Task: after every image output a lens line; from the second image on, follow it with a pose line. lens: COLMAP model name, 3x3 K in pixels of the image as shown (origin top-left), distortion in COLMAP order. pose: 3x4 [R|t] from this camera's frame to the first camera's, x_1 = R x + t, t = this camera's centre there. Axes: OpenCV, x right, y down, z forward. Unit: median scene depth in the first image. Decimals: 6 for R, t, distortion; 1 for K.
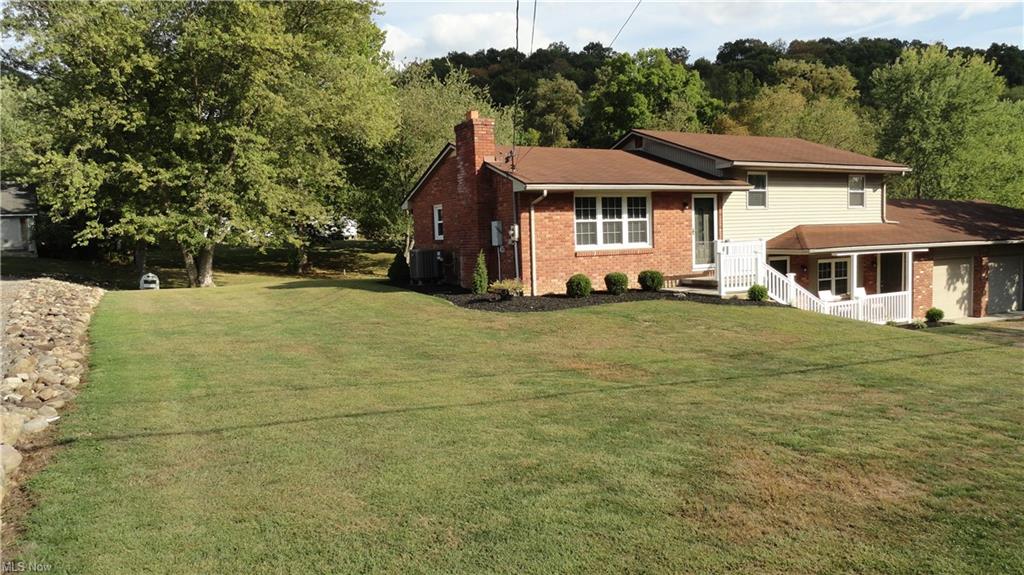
lens RADIAL K [[731.1, 0, 547.2], [0, 731.1, 286.0], [0, 0, 1]] dist [-0.001475, 0.000454]
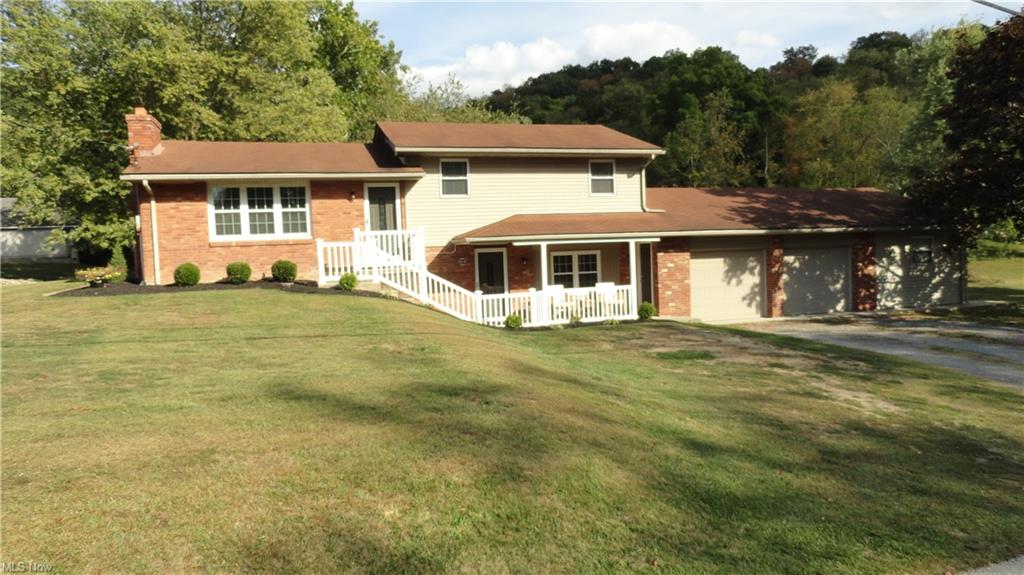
lens RADIAL K [[724.7, 0, 512.0], [0, 724.7, 287.5], [0, 0, 1]] dist [0.003101, 0.001439]
pose [[0.978911, 0.001719, -0.204279, 0.561752], [-0.003940, 0.999937, -0.010468, 0.021044], [0.204248, 0.011052, 0.978857, 0.097173]]
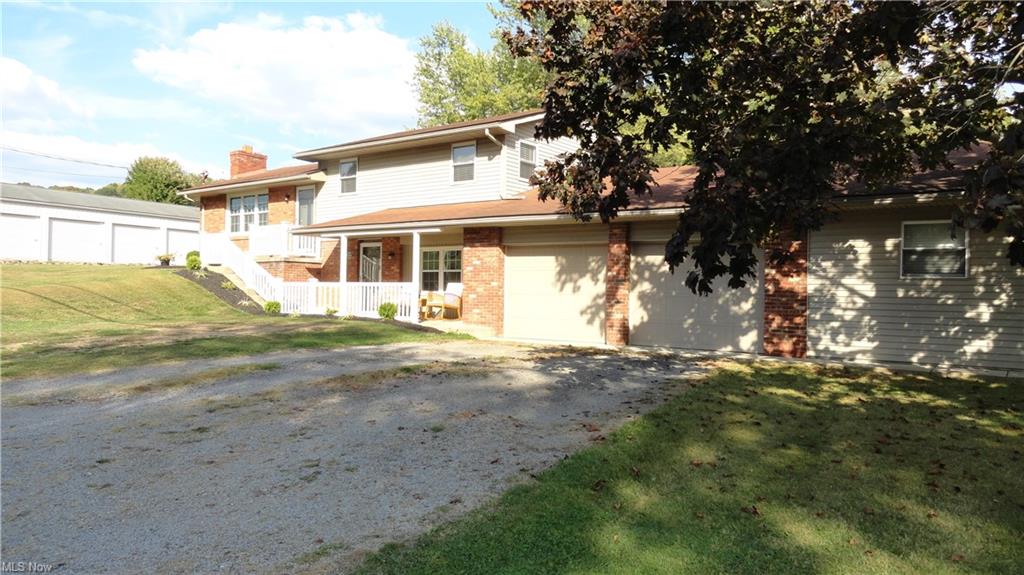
lens RADIAL K [[724.7, 0, 512.0], [0, 724.7, 287.5], [0, 0, 1]] dist [0.003101, 0.001439]
pose [[0.399777, 0.036684, -0.915878, 1.338779], [-0.076335, 0.997060, 0.006616, -0.000797], [0.913428, 0.067269, 0.401402, 0.826574]]
